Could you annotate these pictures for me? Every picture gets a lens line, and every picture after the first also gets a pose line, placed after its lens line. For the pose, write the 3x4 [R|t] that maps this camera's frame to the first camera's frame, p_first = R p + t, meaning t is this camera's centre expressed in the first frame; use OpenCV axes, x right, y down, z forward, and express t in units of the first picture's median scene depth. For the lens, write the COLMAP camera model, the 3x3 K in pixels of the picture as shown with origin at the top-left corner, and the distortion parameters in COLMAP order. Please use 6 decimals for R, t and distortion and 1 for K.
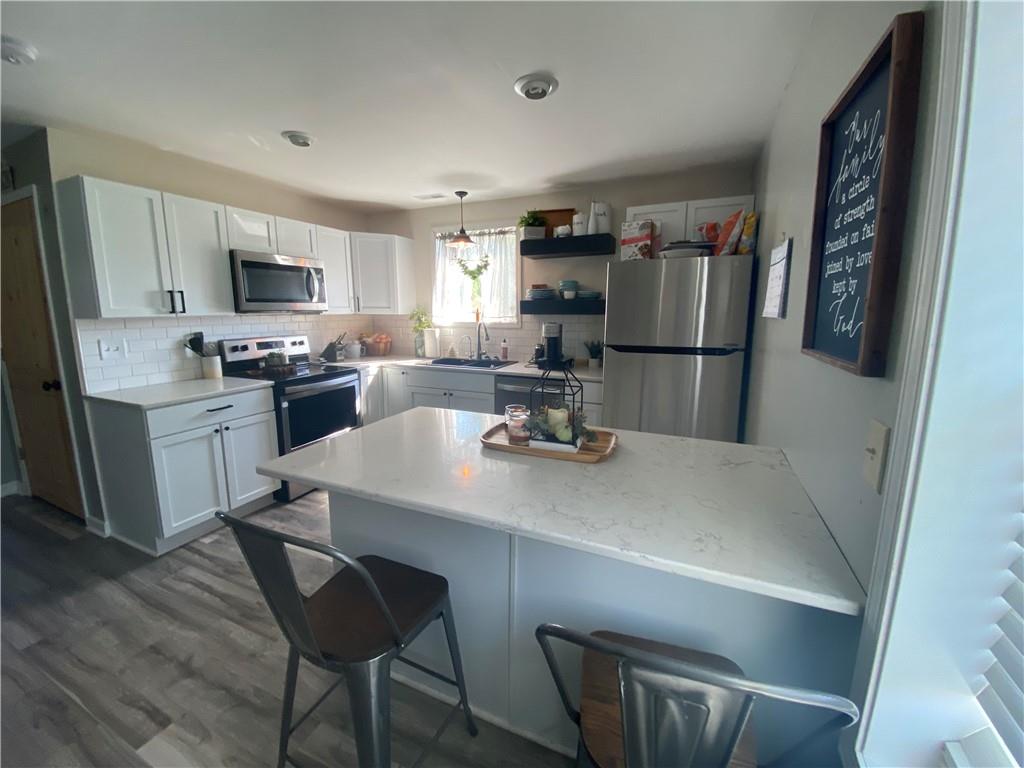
lens RADIAL K [[416.1, 0, 499.6], [0, 416.1, 376.4], [0, 0, 1]] dist [0.007460, -0.012239]
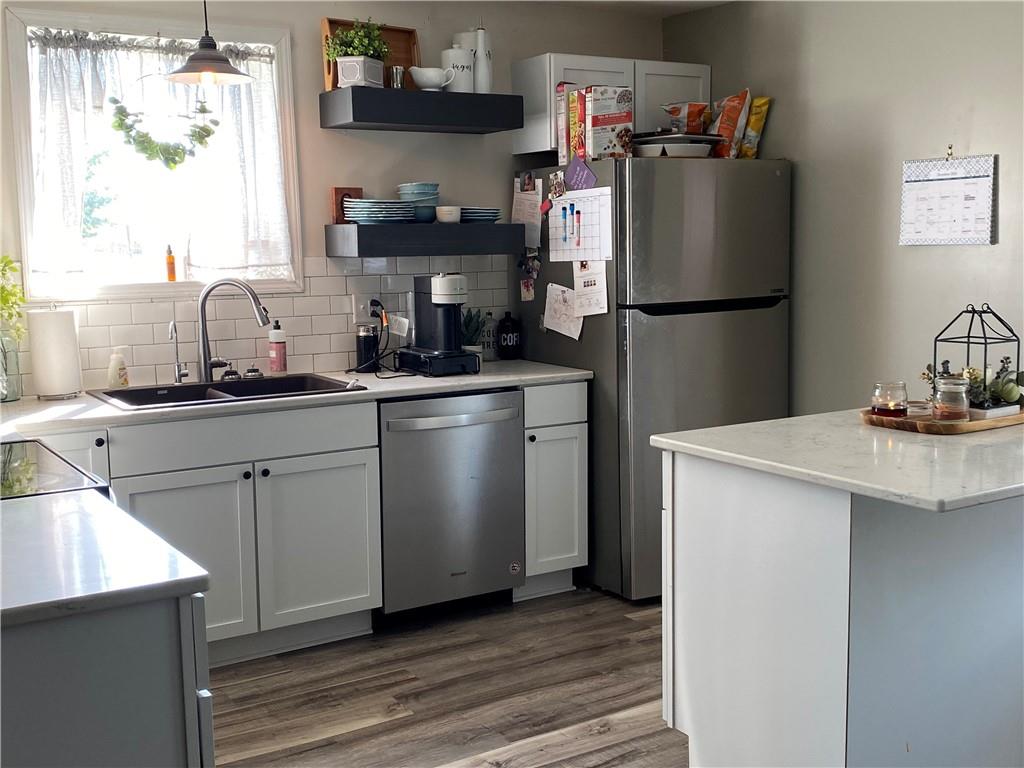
lens RADIAL K [[1165.9, 0, 520.2], [0, 1165.9, 376.6], [0, 0, 1]] dist [0.016891, 0.000000]
pose [[0.542206, -0.103239, 0.833879, -1.439312], [0.149659, 0.988420, 0.025061, -0.054329], [-0.826810, 0.111209, 0.551378, 0.354810]]
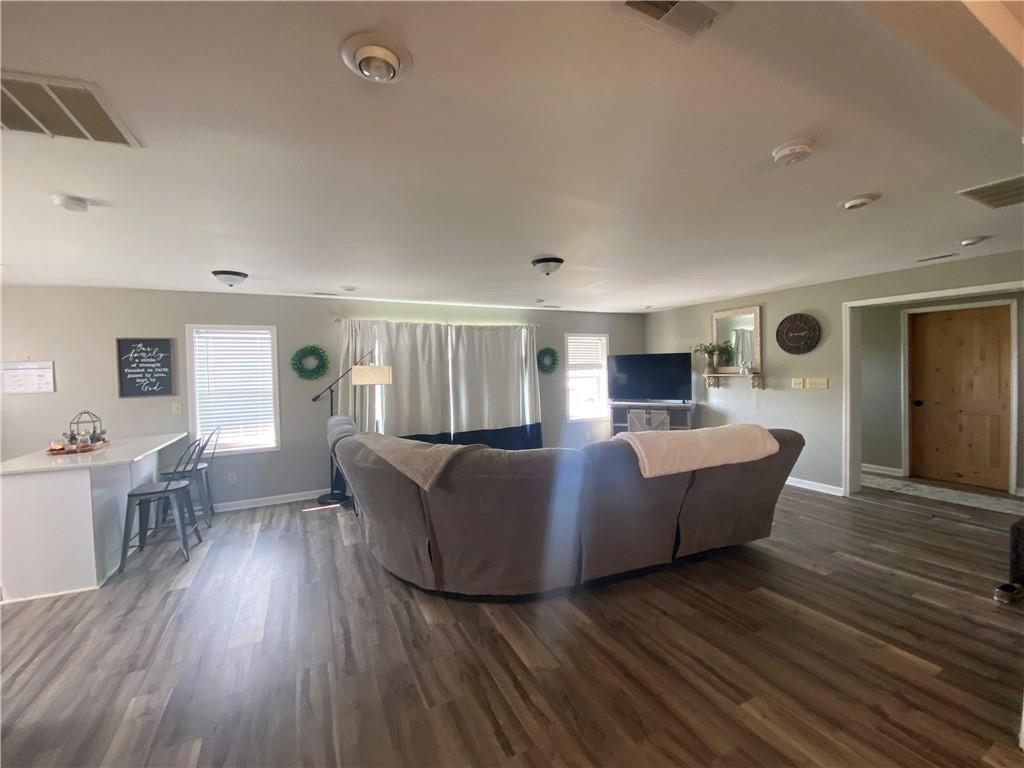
lens RADIAL K [[416.1, 0, 504.2], [0, 416.1, 377.1], [0, 0, 1]] dist [0.007460, -0.012239]
pose [[-0.770927, 0.011138, 0.636826, -2.195292], [0.135144, 0.979941, 0.146464, -0.165036], [-0.622421, 0.198976, -0.756968, 0.854485]]
